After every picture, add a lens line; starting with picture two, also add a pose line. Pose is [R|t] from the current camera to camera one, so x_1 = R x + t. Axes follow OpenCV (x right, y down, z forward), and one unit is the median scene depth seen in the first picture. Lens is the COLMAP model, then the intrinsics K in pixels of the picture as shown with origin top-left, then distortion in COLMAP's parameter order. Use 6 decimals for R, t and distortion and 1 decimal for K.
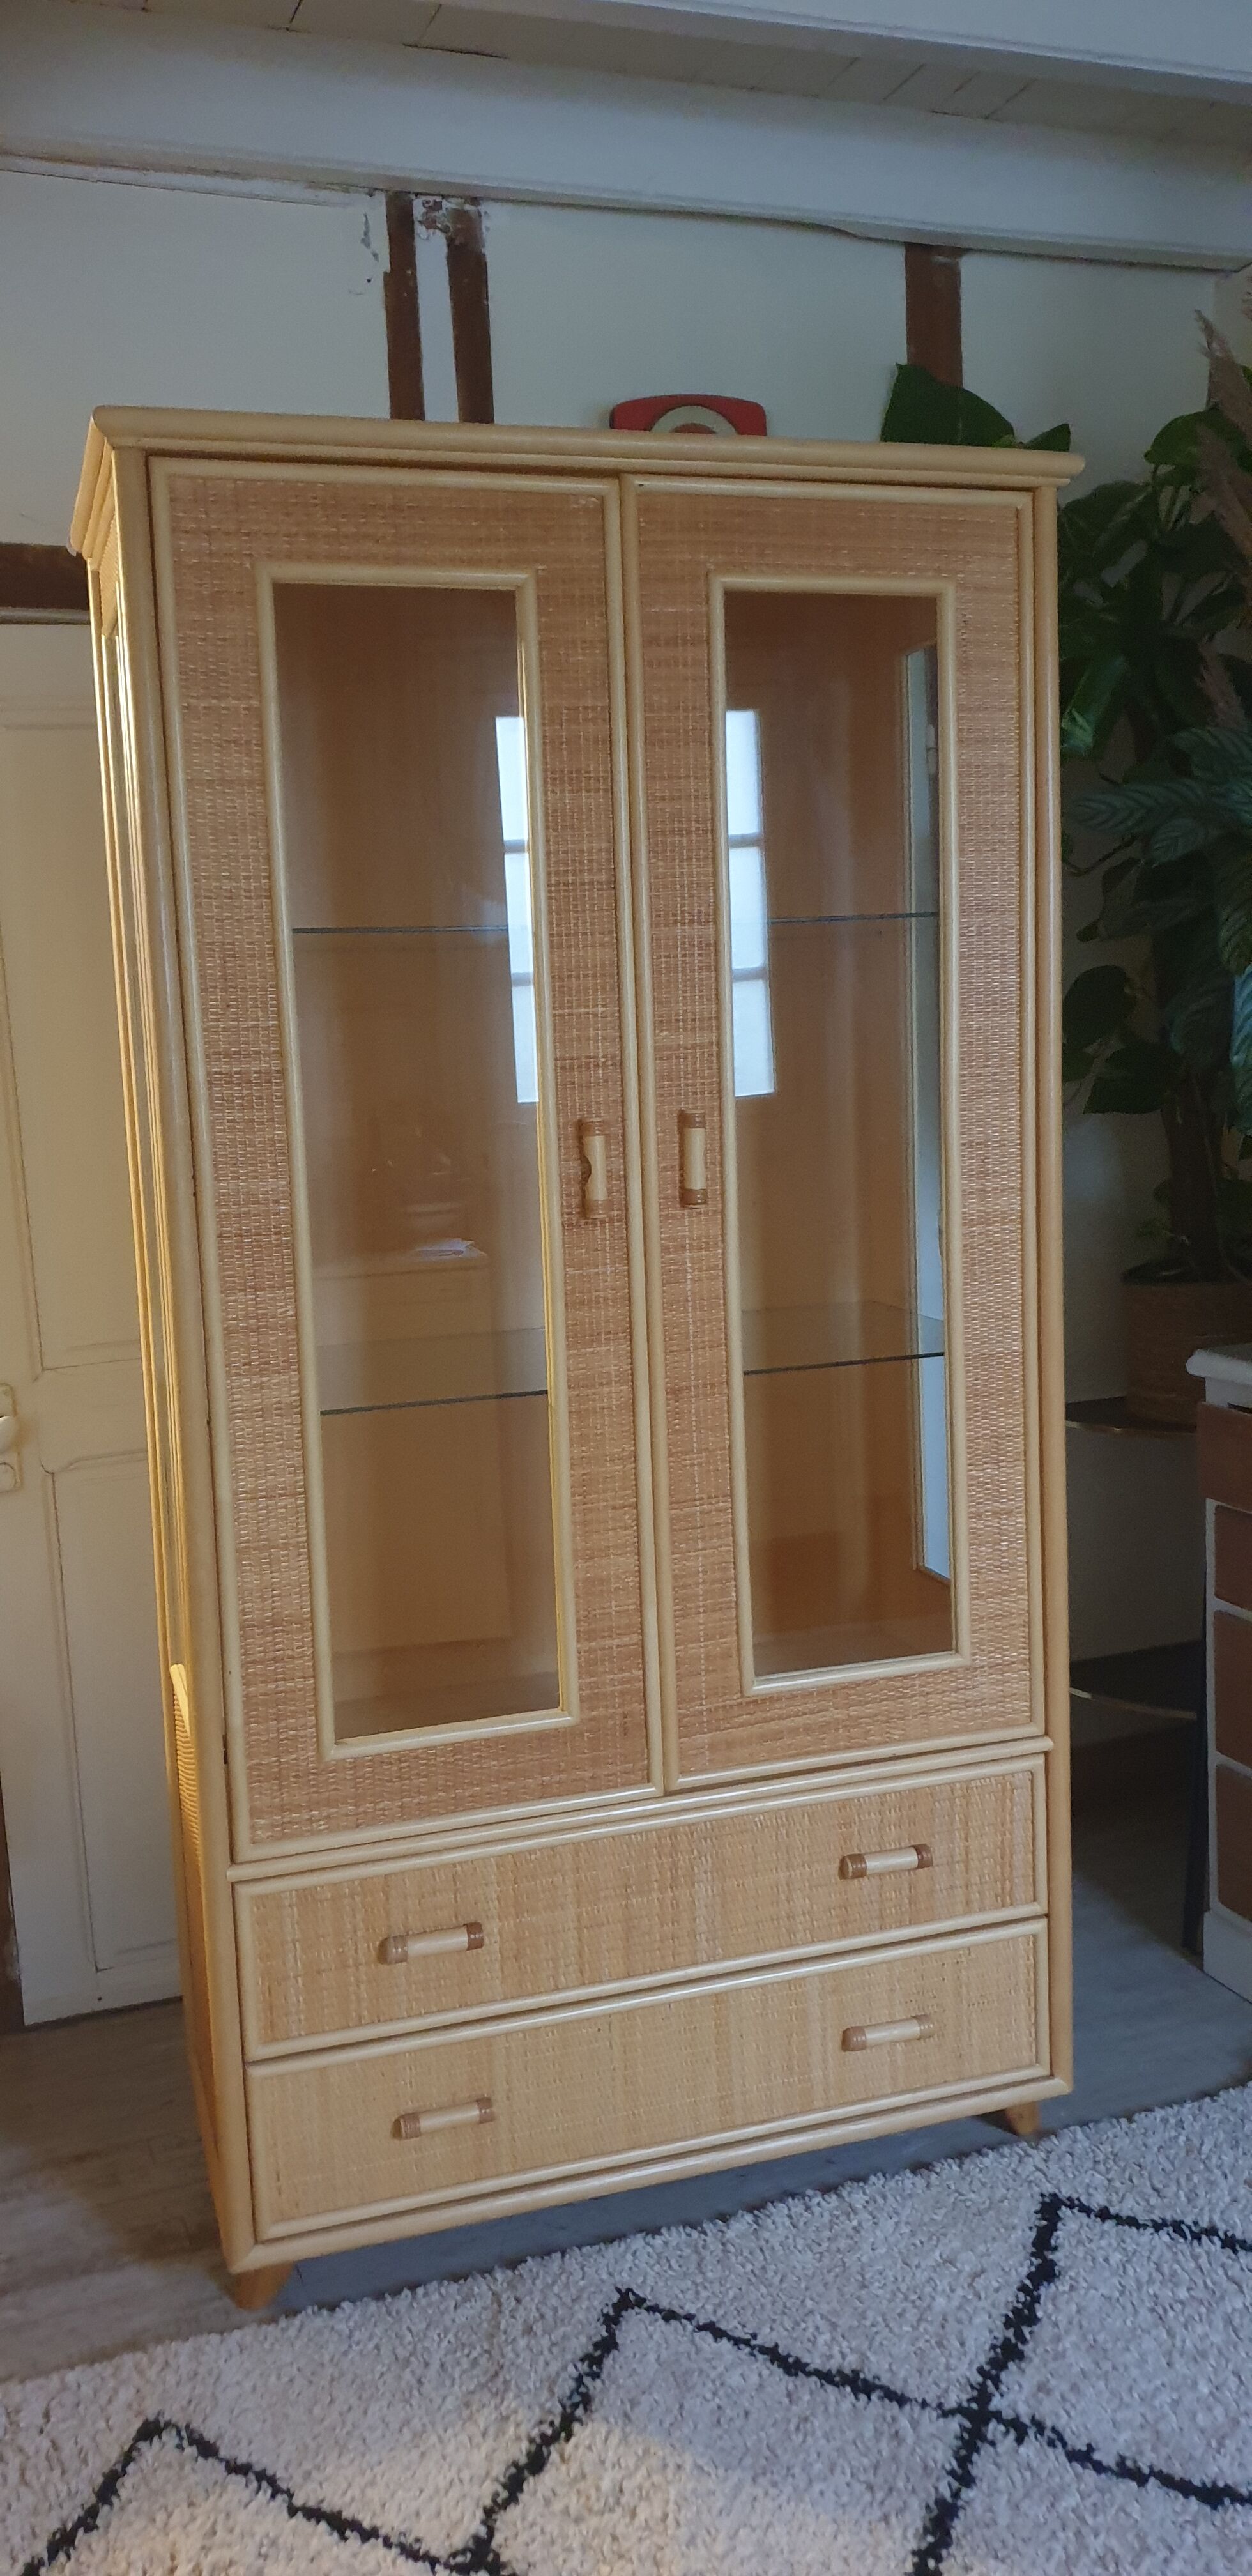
lens RADIAL K [[2014.4, 0, 622.4], [0, 2014.4, 1284.6], [0, 0, 1]] dist [0.046889, -0.029077]
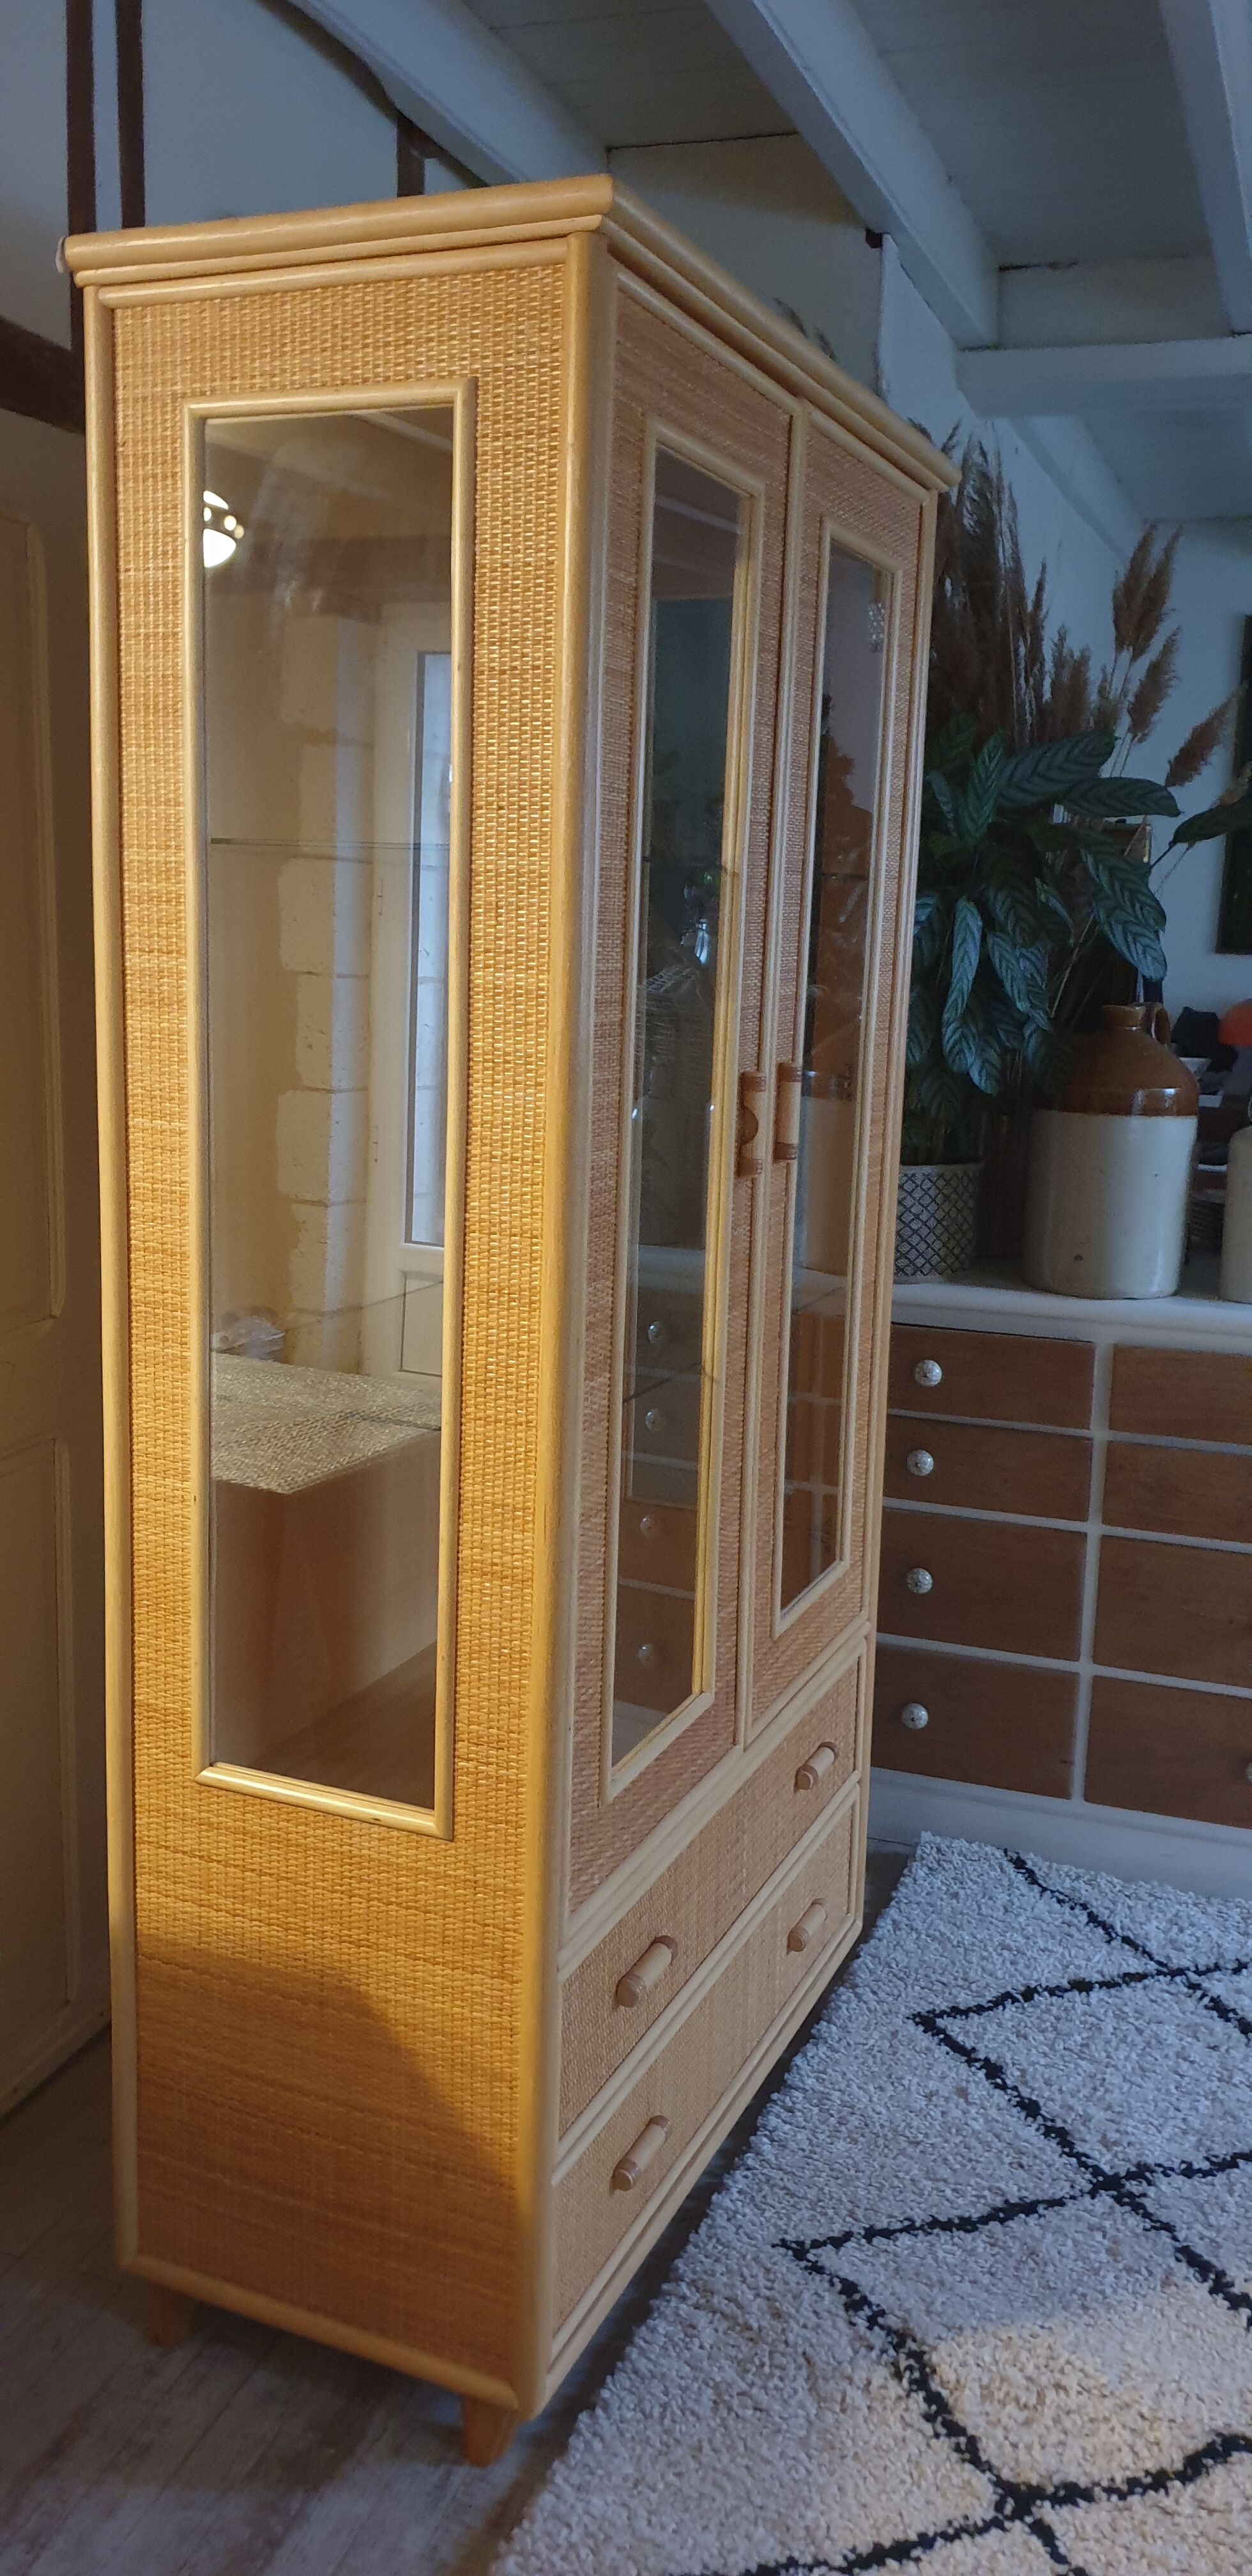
lens RADIAL K [[2014.4, 0, 644.7], [0, 2014.4, 1292.7], [0, 0, 1]] dist [0.046889, -0.029077]
pose [[0.646620, -0.081640, 0.758431, -0.765895], [0.042051, 0.996559, 0.071422, -0.047058], [-0.761652, -0.014290, 0.647828, 0.409789]]
